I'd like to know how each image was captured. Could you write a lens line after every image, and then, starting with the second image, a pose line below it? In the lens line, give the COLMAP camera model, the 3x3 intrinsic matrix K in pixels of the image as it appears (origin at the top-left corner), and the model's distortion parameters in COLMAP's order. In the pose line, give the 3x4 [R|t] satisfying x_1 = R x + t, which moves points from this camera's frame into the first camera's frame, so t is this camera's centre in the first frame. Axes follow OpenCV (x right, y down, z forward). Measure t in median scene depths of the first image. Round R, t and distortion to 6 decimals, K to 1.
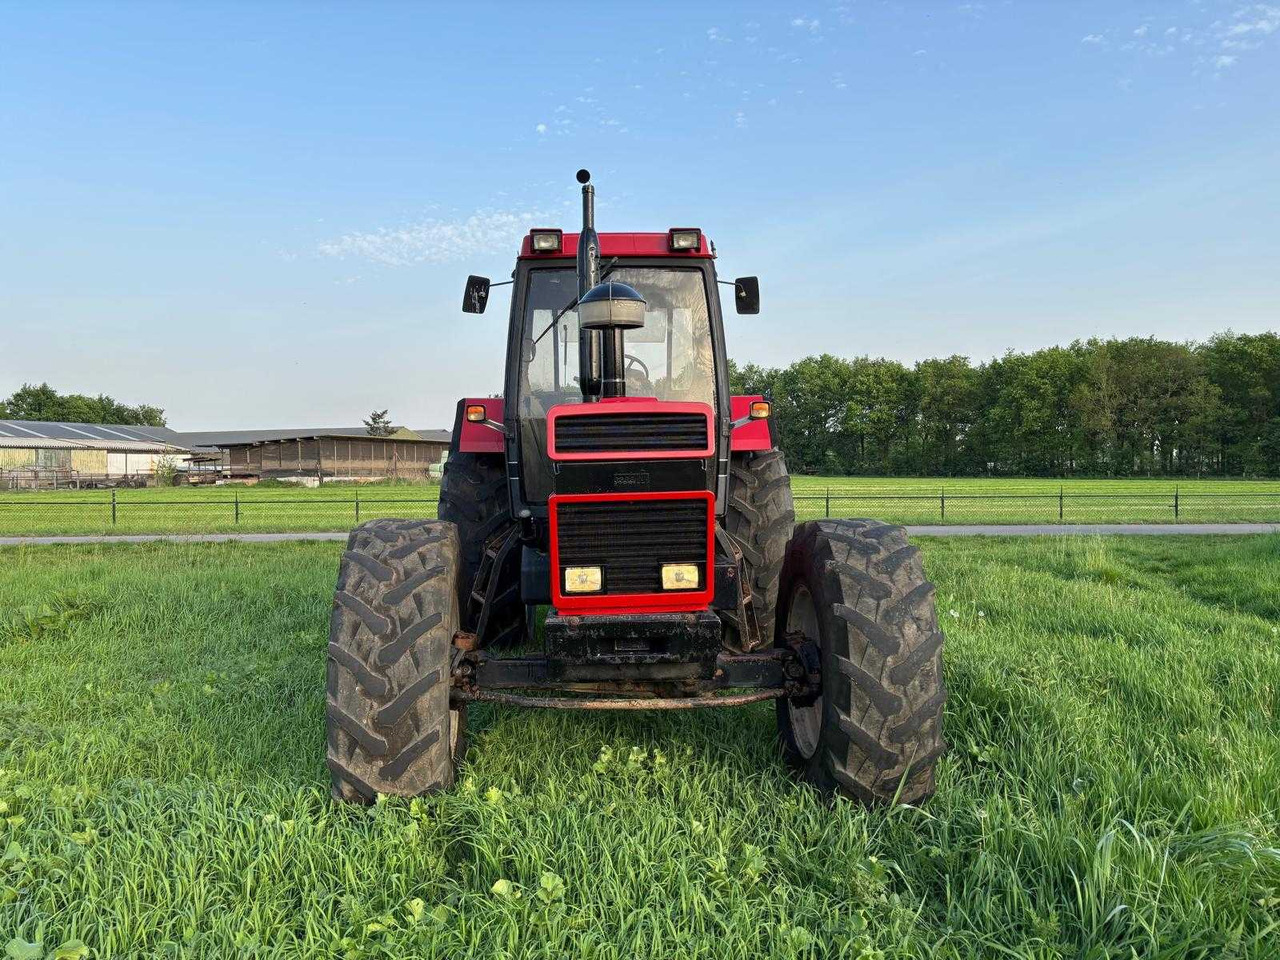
lens RADIAL K [[975.4, 0, 614.6], [0, 975.4, 467.6], [0, 0, 1]] dist [0.061905, -0.073817]
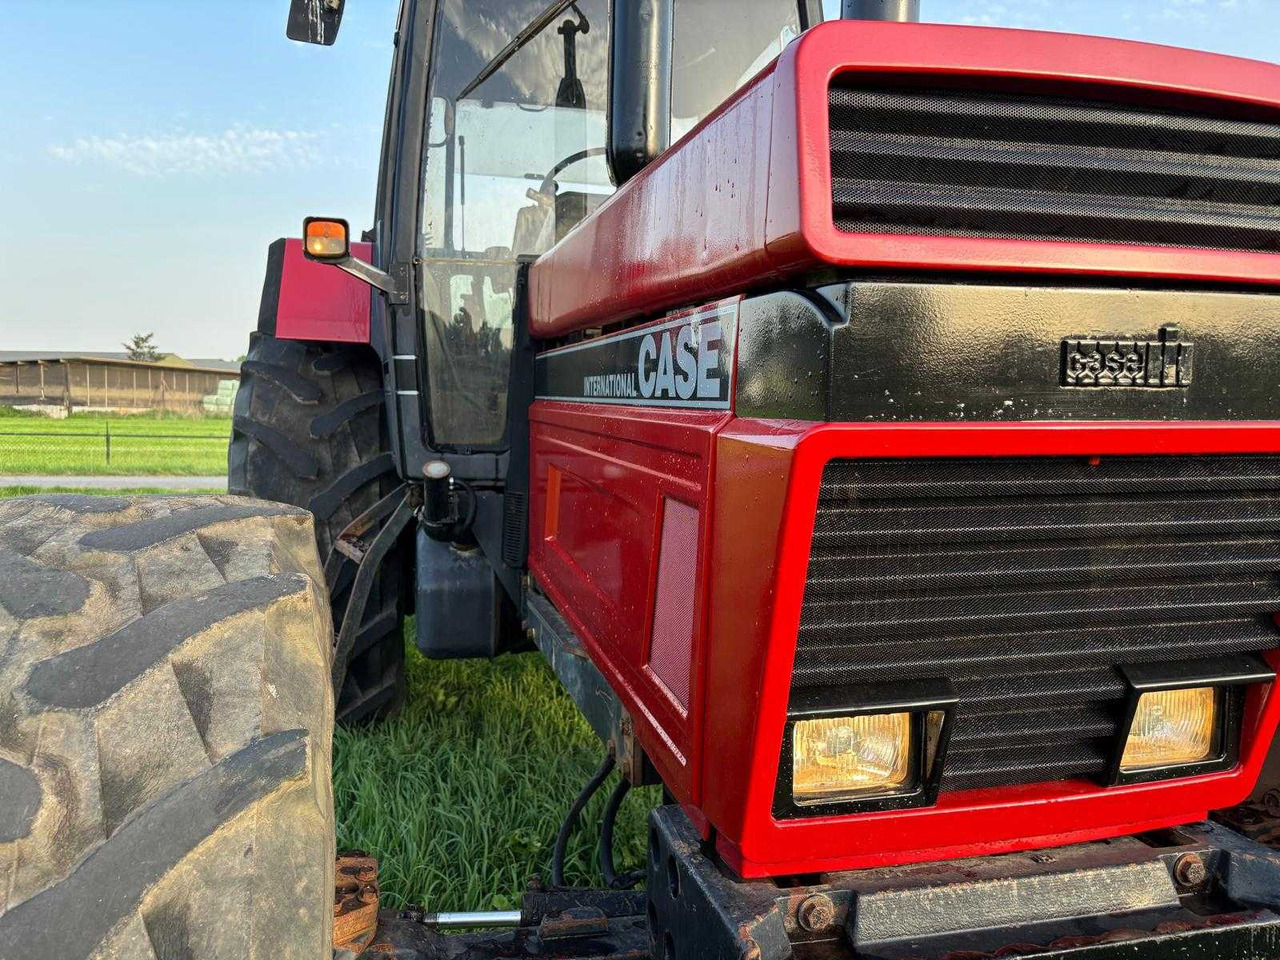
lens RADIAL K [[977.7, 0, 625.0], [0, 977.7, 478.2], [0, 0, 1]] dist [0.011516, 0.001895]
pose [[0.975920, 0.014234, 0.217663, -0.096194], [-0.029197, 0.997413, 0.065682, 0.016787], [-0.216165, -0.070456, 0.973811, 0.488524]]
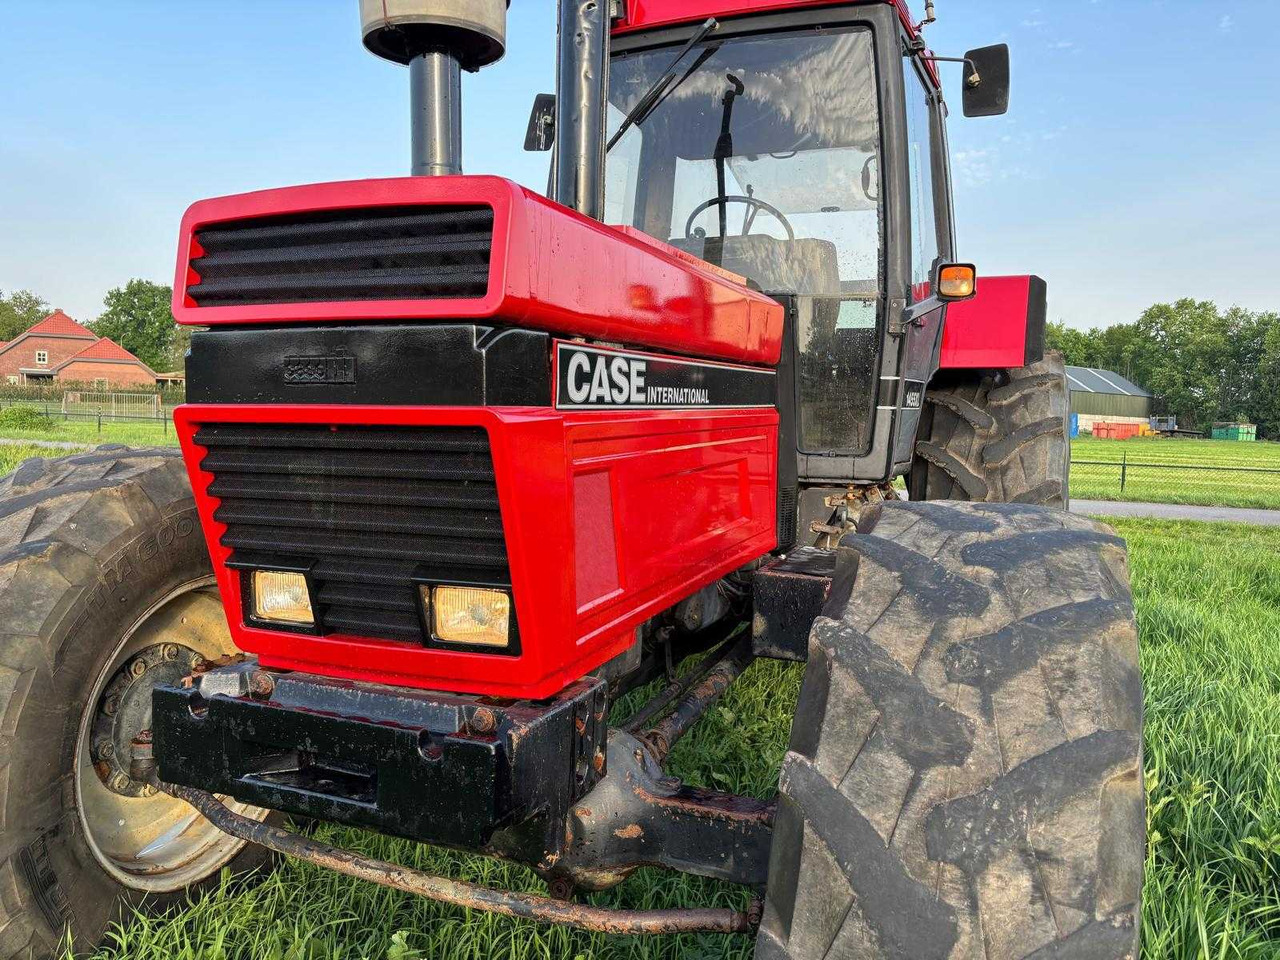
lens RADIAL K [[979.4, 0, 629.0], [0, 979.4, 468.7], [0, 0, 1]] dist [0.014496, -0.000456]
pose [[0.914153, 0.058229, -0.401165, 0.187637], [-0.037925, 0.997574, 0.058377, 0.014588], [0.403591, -0.038151, 0.914144, 0.415607]]
